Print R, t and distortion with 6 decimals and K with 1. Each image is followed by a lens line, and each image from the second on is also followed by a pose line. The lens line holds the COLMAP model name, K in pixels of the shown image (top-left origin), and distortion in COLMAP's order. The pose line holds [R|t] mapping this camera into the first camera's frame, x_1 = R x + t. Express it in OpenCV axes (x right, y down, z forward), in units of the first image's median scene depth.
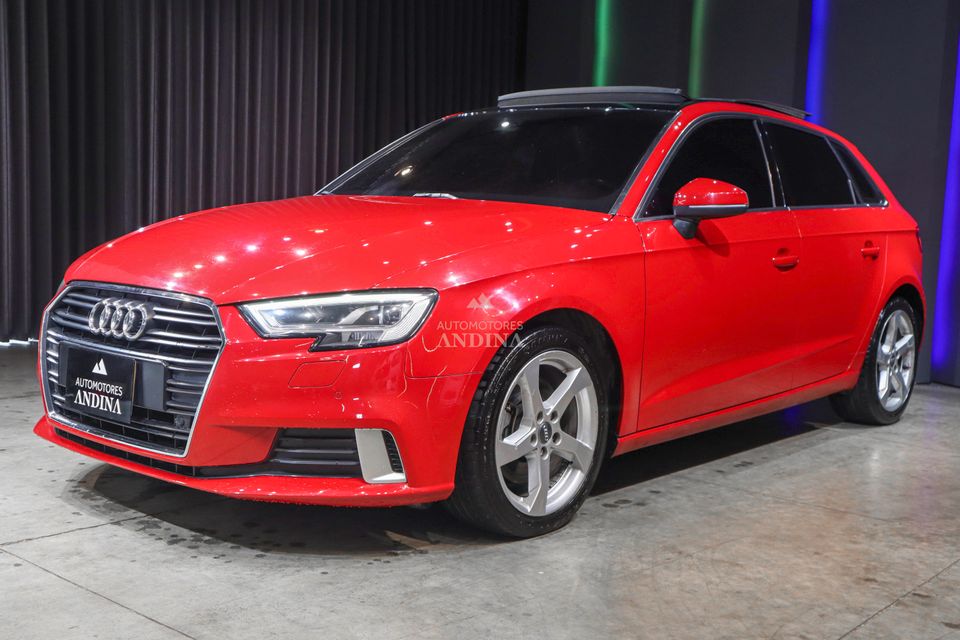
lens RADIAL K [[1105.0, 0, 471.2], [0, 1105.0, 306.5], [0, 0, 1]] dist [0.072040, 0.000000]
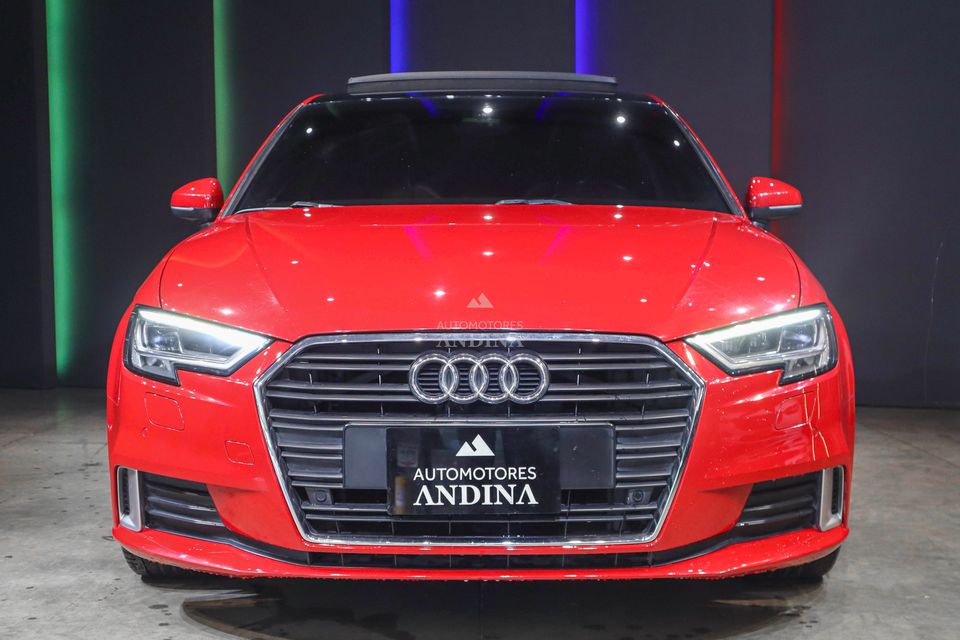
lens RADIAL K [[1435.4, 0, 479.6], [0, 1435.4, 320.4], [0, 0, 1]] dist [0.004645, 0.000000]
pose [[0.751743, -0.073907, 0.655301, -0.931090], [0.087236, 0.996112, 0.012270, -0.037625], [-0.653660, 0.047942, 0.755268, 0.296919]]
